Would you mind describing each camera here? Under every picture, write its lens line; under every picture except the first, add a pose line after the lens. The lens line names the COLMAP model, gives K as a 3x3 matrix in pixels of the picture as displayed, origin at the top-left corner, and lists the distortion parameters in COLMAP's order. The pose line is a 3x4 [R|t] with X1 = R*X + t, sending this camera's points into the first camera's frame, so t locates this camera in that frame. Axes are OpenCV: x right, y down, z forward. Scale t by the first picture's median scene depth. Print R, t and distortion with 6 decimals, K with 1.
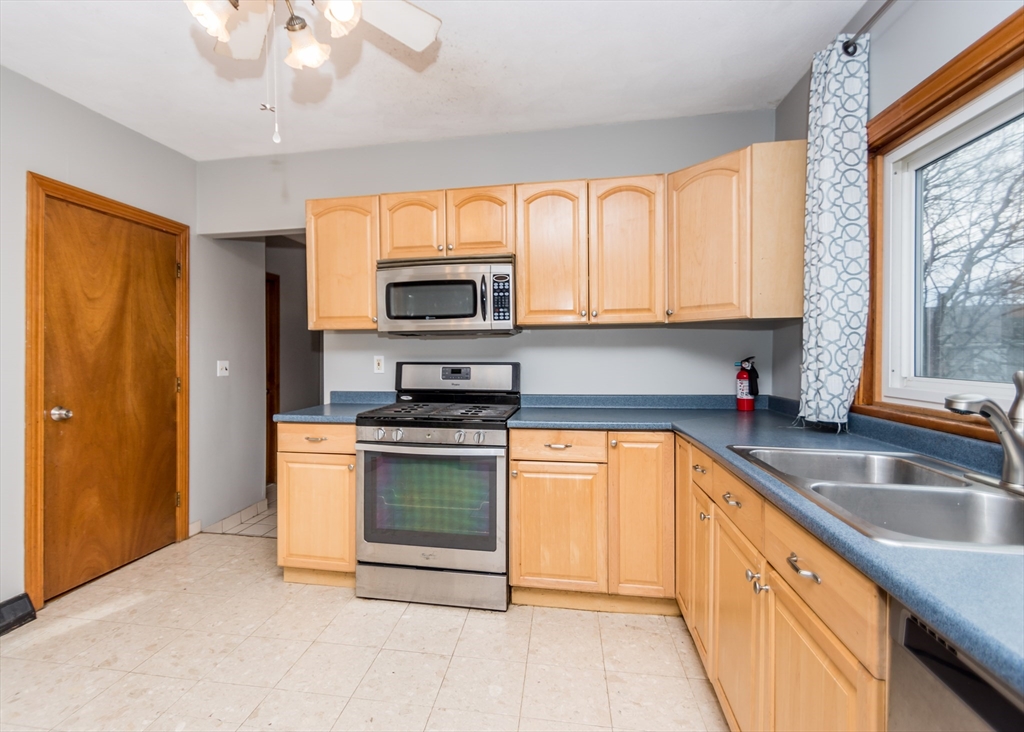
lens RADIAL K [[489.6, 0, 483.5], [0, 489.6, 354.2], [0, 0, 1]] dist [0.003482, 0.000173]
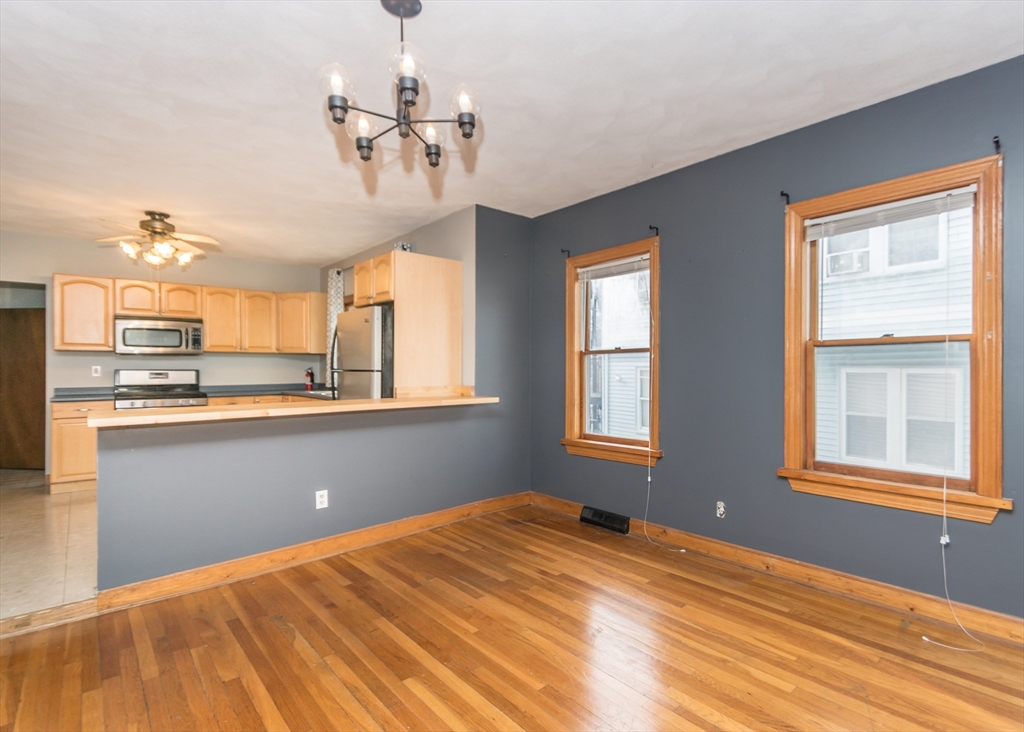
lens RADIAL K [[516.9, 0, 550.7], [0, 516.9, 367.4], [0, 0, 1]] dist [-0.001555, -0.002106]
pose [[0.624208, 0.010462, 0.781188, -0.752897], [0.002231, 0.999882, -0.015173, 0.046371], [-0.781255, 0.011213, 0.624111, -1.602922]]
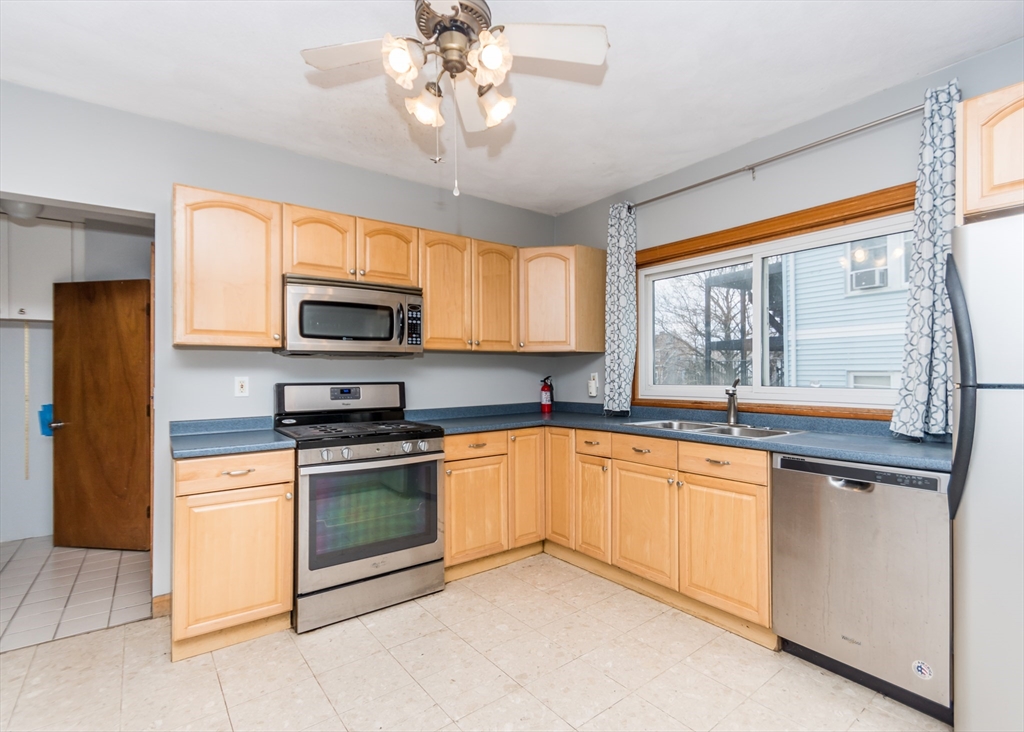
lens RADIAL K [[490.8, 0, 524.0], [0, 490.8, 366.4], [0, 0, 1]] dist [0.004341, -0.000097]
pose [[0.670725, 0.012119, 0.741608, -0.637175], [0.005867, 0.999749, -0.021643, 0.008000], [-0.741683, 0.018868, 0.670485, 0.039739]]
